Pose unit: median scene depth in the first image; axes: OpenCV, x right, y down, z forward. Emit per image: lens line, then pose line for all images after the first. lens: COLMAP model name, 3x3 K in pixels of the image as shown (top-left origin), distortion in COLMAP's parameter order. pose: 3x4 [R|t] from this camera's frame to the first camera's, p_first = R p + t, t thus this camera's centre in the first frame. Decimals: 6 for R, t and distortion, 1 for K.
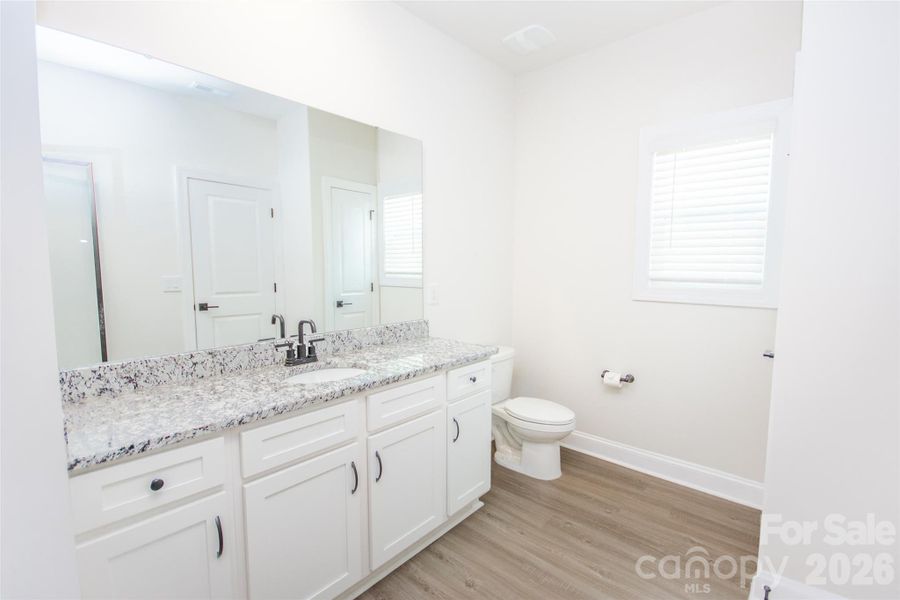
lens RADIAL K [[403.3, 0, 454.3], [0, 403.3, 300.4], [0, 0, 1]] dist [-0.003180, -0.000406]
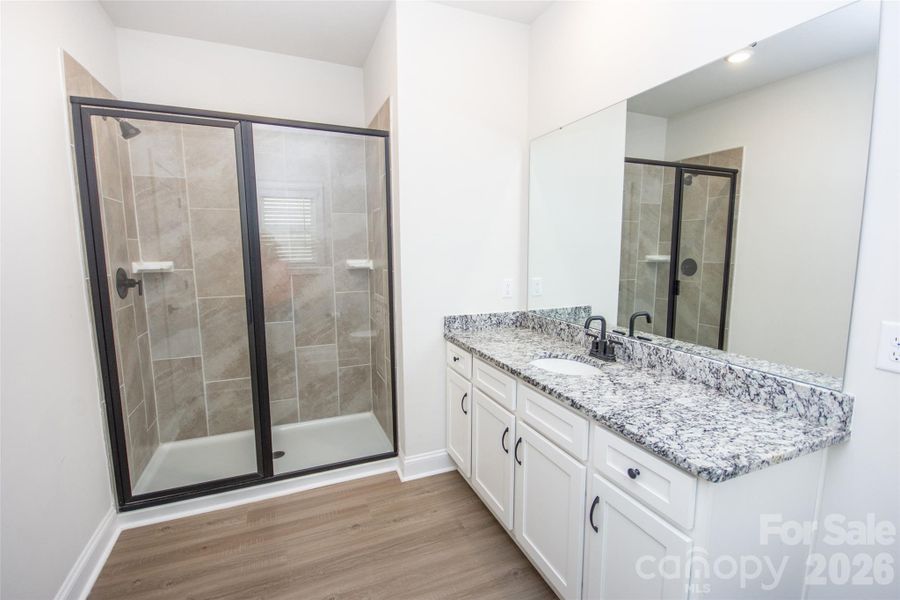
lens RADIAL K [[403.3, 0, 454.3], [0, 403.3, 300.4], [0, 0, 1]] dist [-0.003180, -0.000406]
pose [[-0.424938, 0.114077, -0.898005, 0.728179], [-0.082108, 0.983081, 0.163739, -0.135115], [0.901491, 0.143313, -0.408382, 1.090206]]
